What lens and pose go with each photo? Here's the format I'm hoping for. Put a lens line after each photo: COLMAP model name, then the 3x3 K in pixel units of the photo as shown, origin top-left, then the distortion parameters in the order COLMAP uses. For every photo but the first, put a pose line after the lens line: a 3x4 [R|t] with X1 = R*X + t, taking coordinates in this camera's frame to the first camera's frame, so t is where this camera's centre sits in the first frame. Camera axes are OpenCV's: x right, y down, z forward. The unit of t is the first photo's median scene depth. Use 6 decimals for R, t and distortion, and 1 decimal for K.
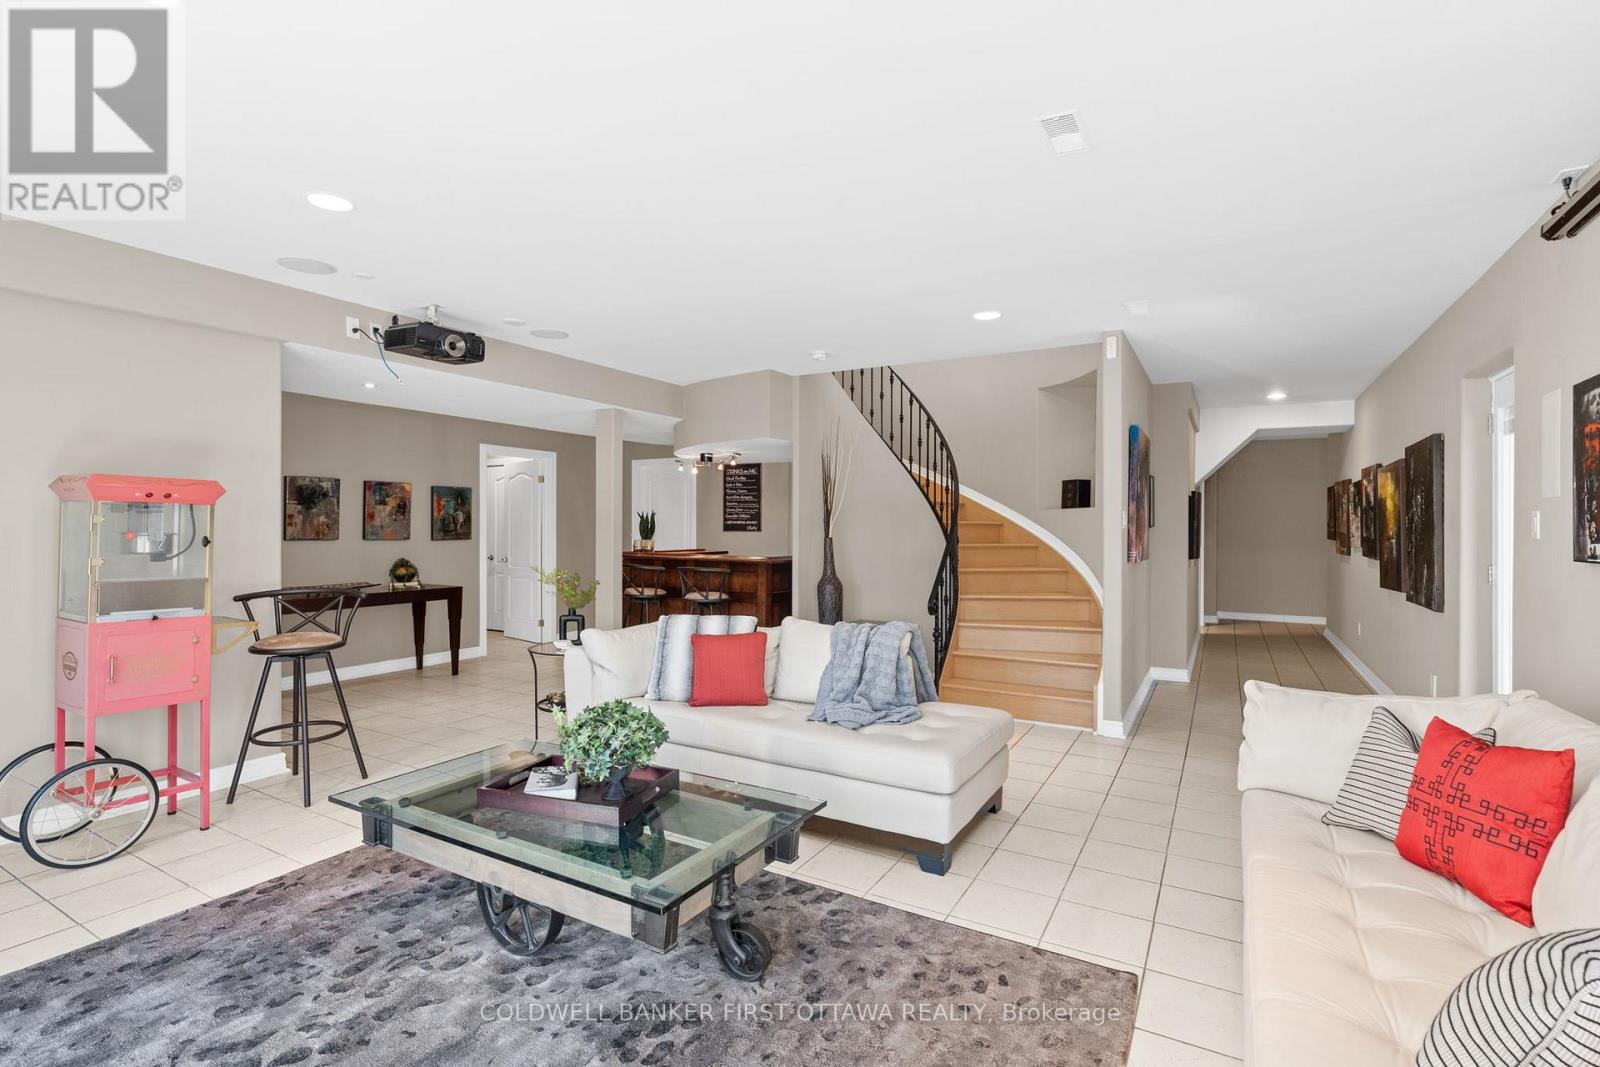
lens RADIAL K [[734.8, 0, 793.8], [0, 734.8, 530.9], [0, 0, 1]] dist [0.002286, 0.000271]
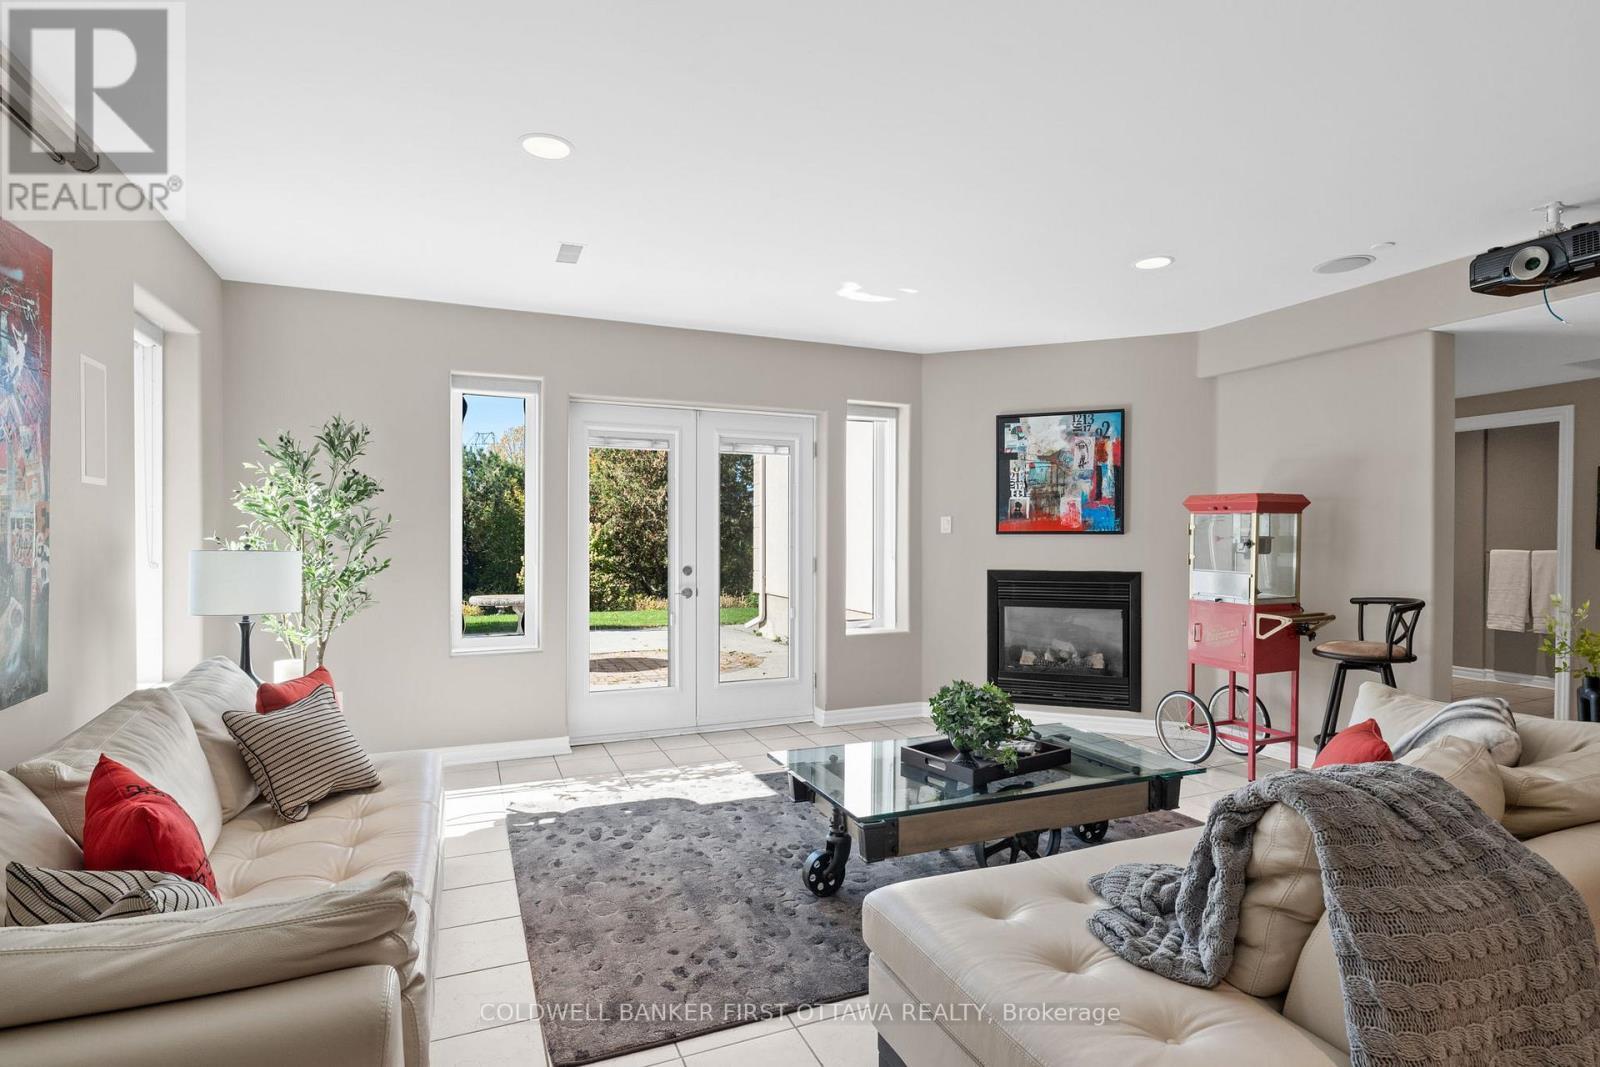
lens RADIAL K [[734.8, 0, 795.1], [0, 734.8, 539.1], [0, 0, 1]] dist [0.002286, 0.000271]
pose [[-0.576245, 0.000591, -0.817277, 0.986987], [-0.000836, 0.999999, 0.001312, 0.006365], [0.817277, 0.001439, -0.576244, 1.693311]]
